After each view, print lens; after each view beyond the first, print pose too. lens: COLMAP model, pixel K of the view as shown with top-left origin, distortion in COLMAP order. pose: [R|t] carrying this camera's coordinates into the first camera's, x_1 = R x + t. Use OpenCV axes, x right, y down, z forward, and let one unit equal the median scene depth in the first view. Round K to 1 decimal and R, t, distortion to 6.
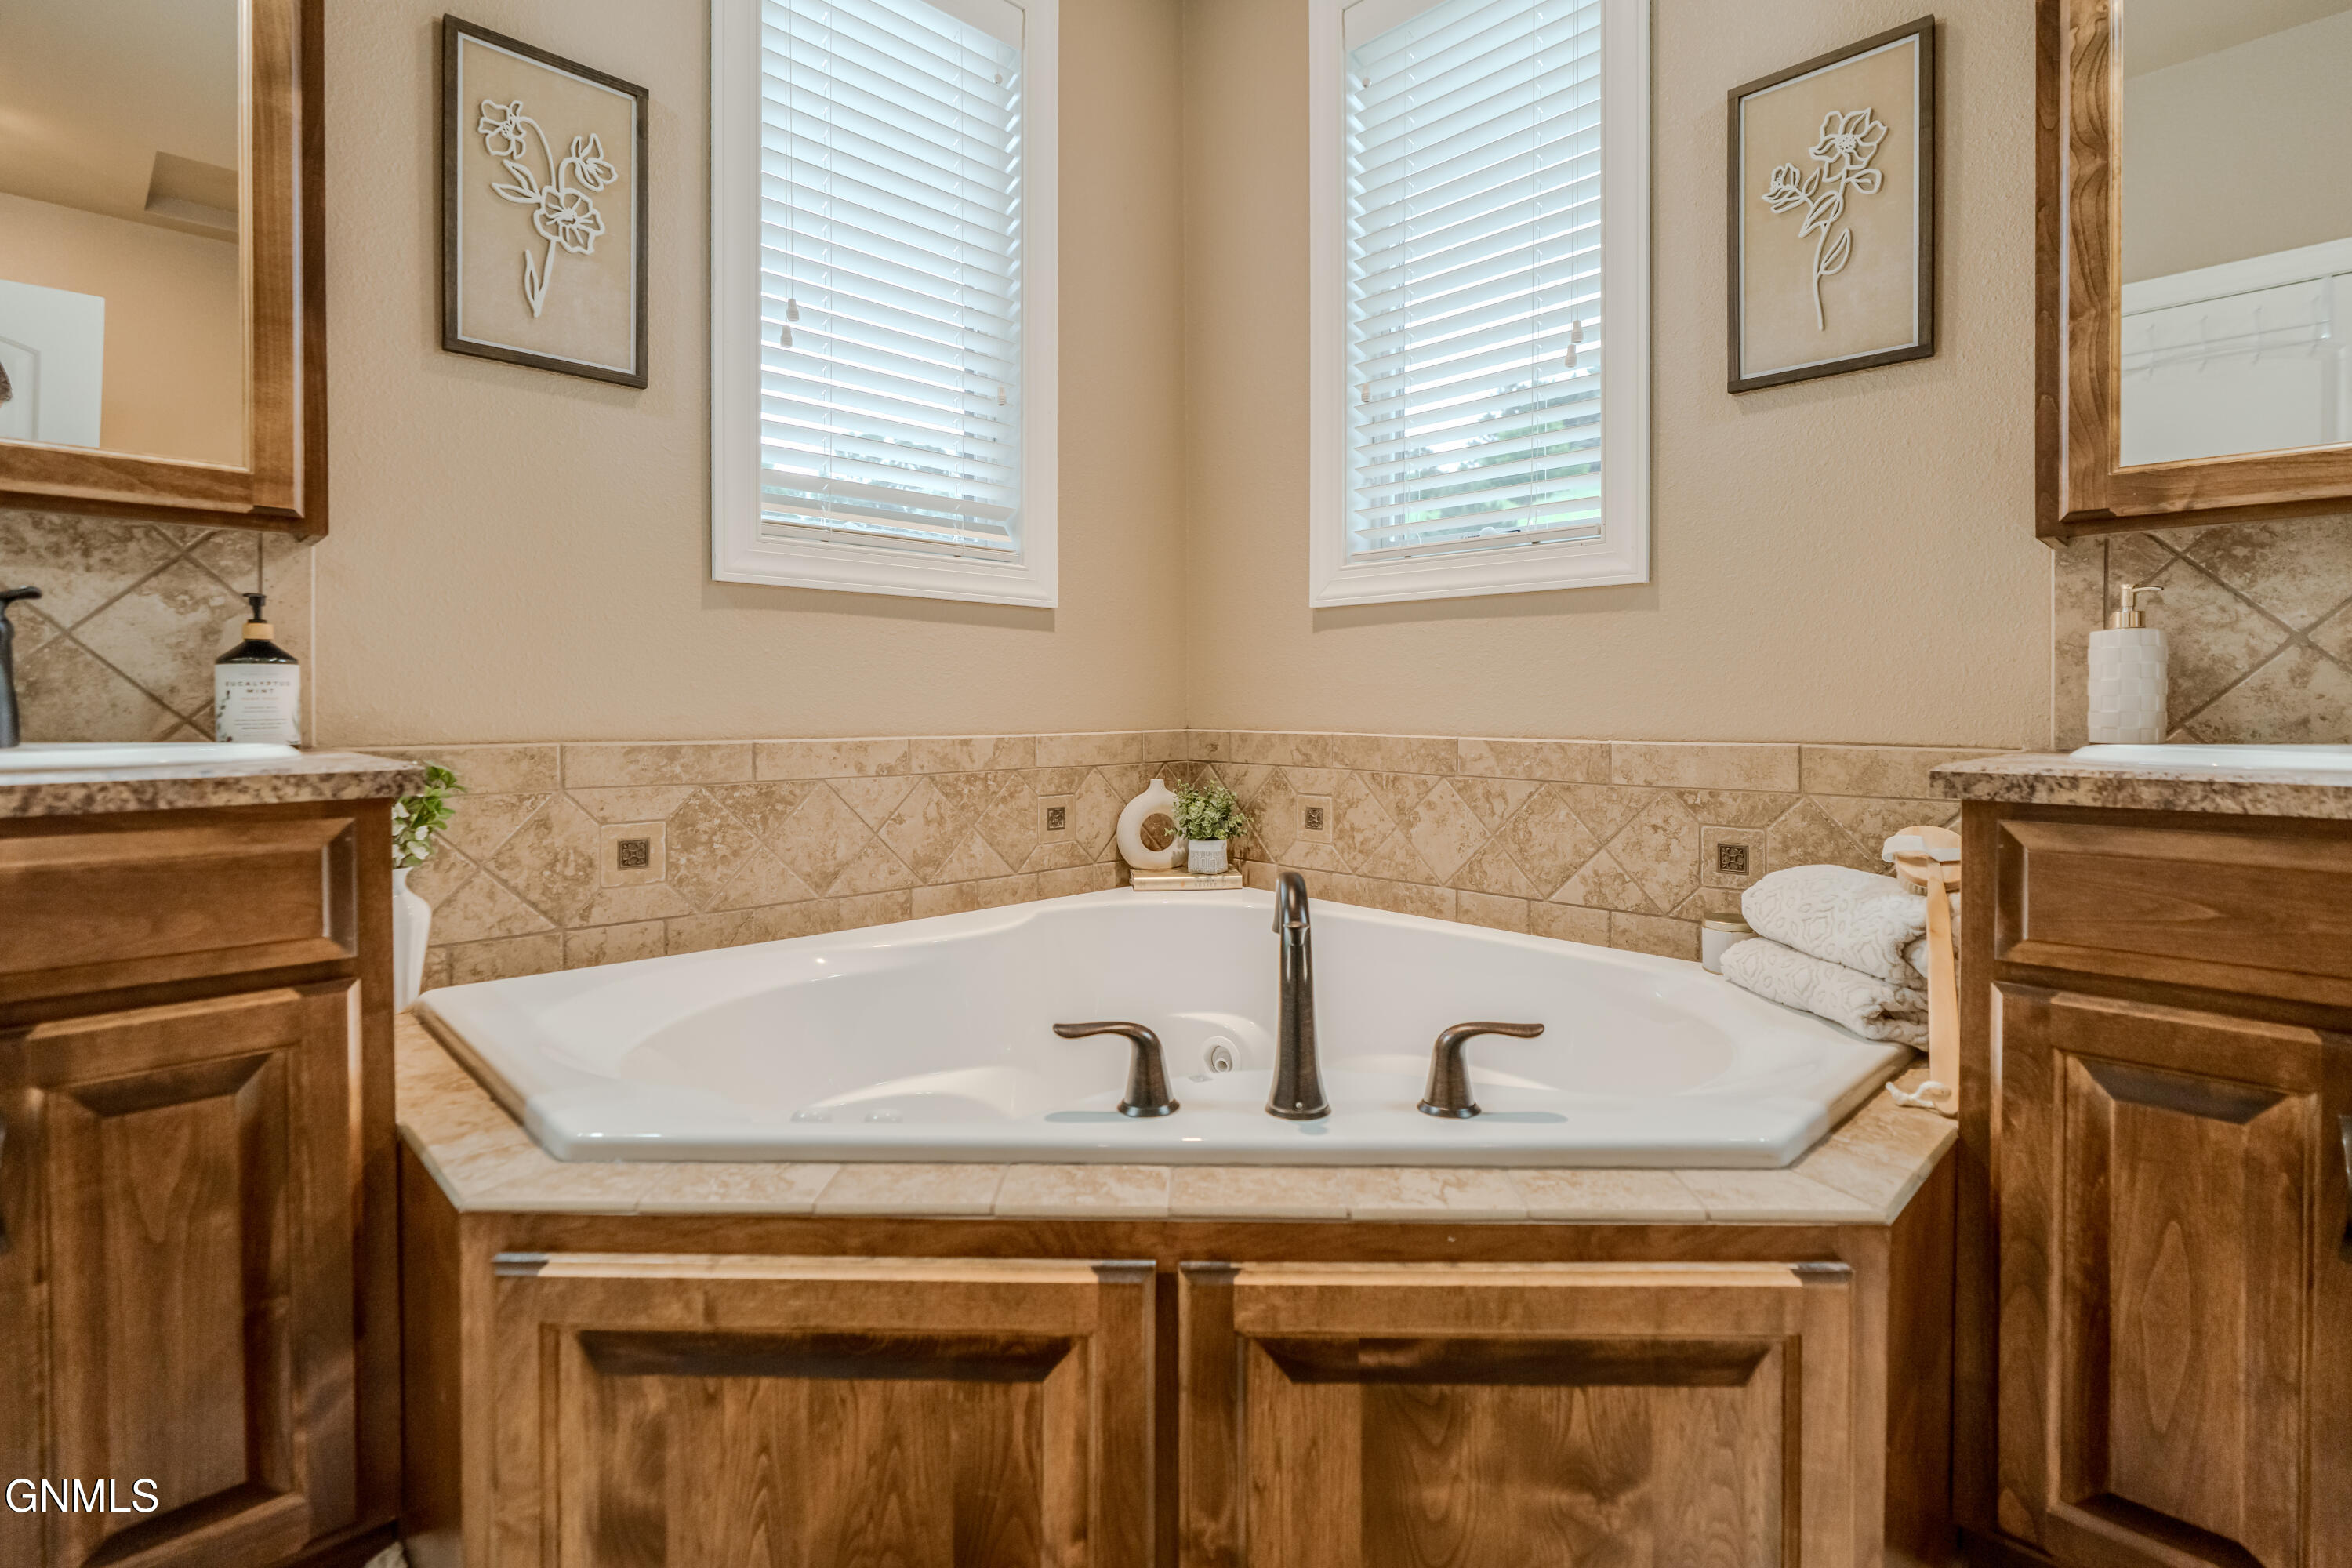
lens RADIAL K [[1097.3, 0, 1177.1], [0, 1097.3, 725.3], [0, 0, 1]] dist [-0.006599, 0.000875]
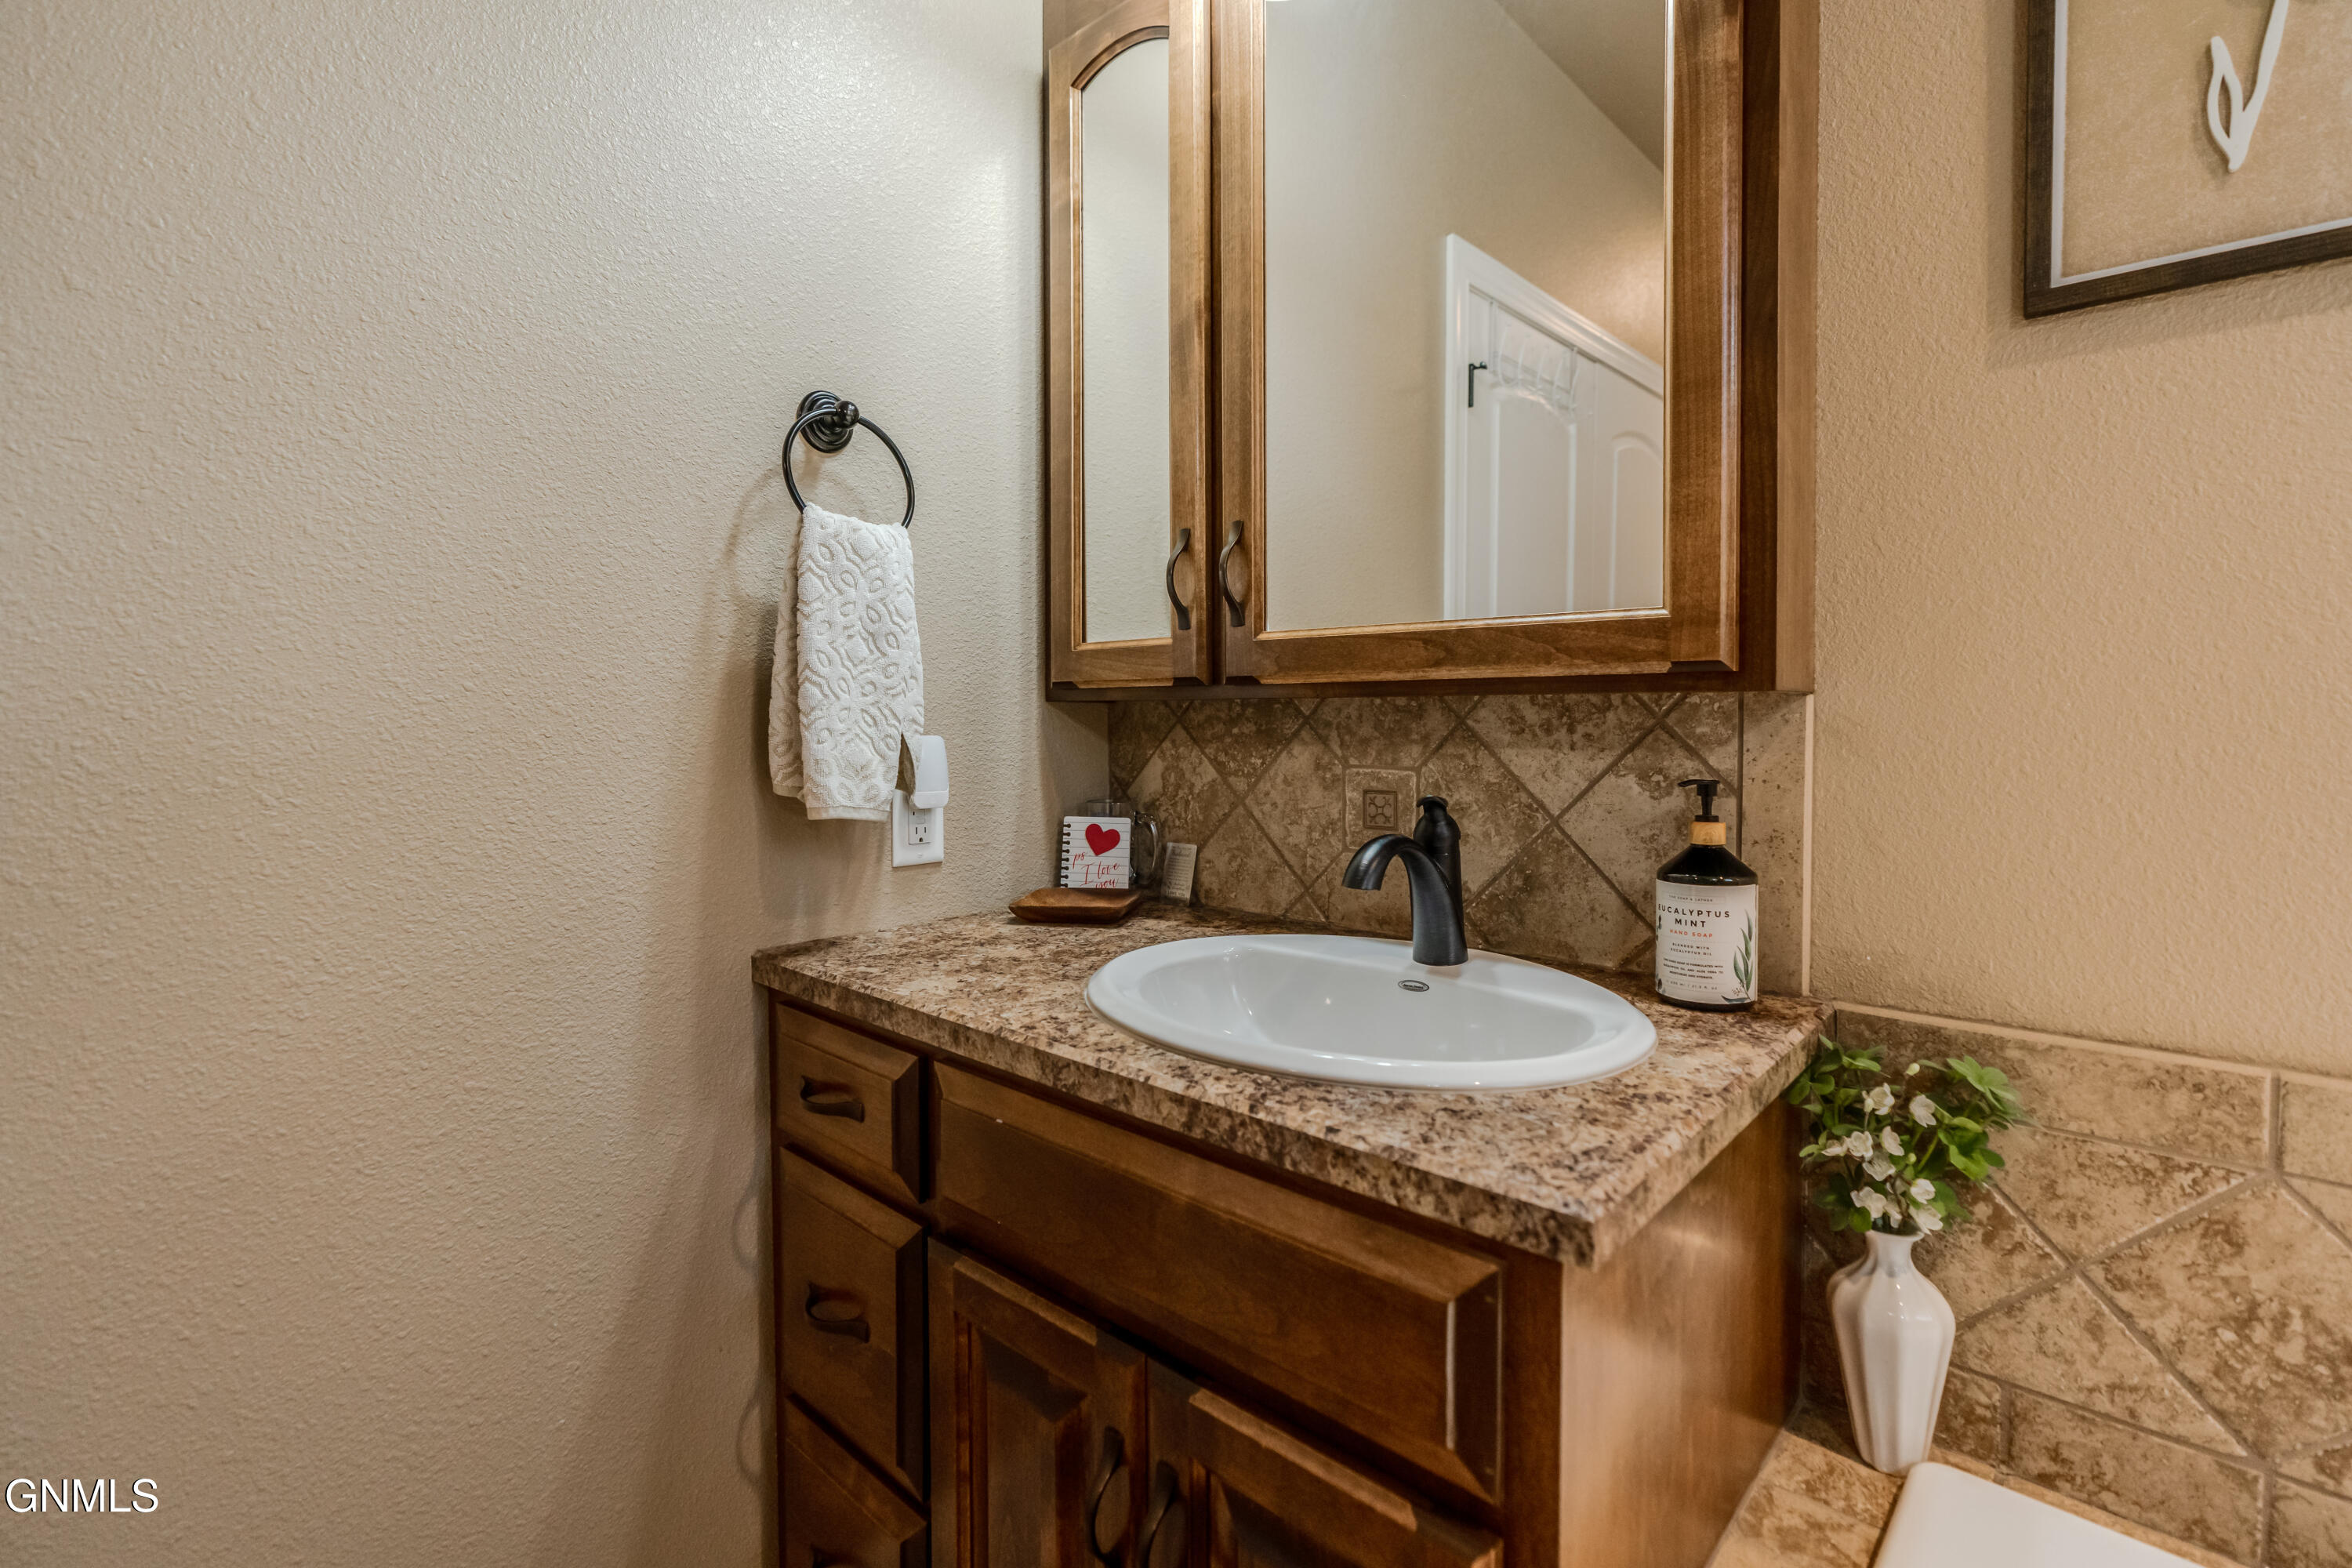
lens RADIAL K [[1095.1, 0, 1176.1], [0, 1095.1, 754.4], [0, 0, 1]] dist [-0.001618, 0.001674]
pose [[0.052730, 0.028656, -0.998198, -0.136070], [-0.015452, 0.999492, 0.027877, -0.129944], [0.998489, 0.013954, 0.053146, 0.536261]]
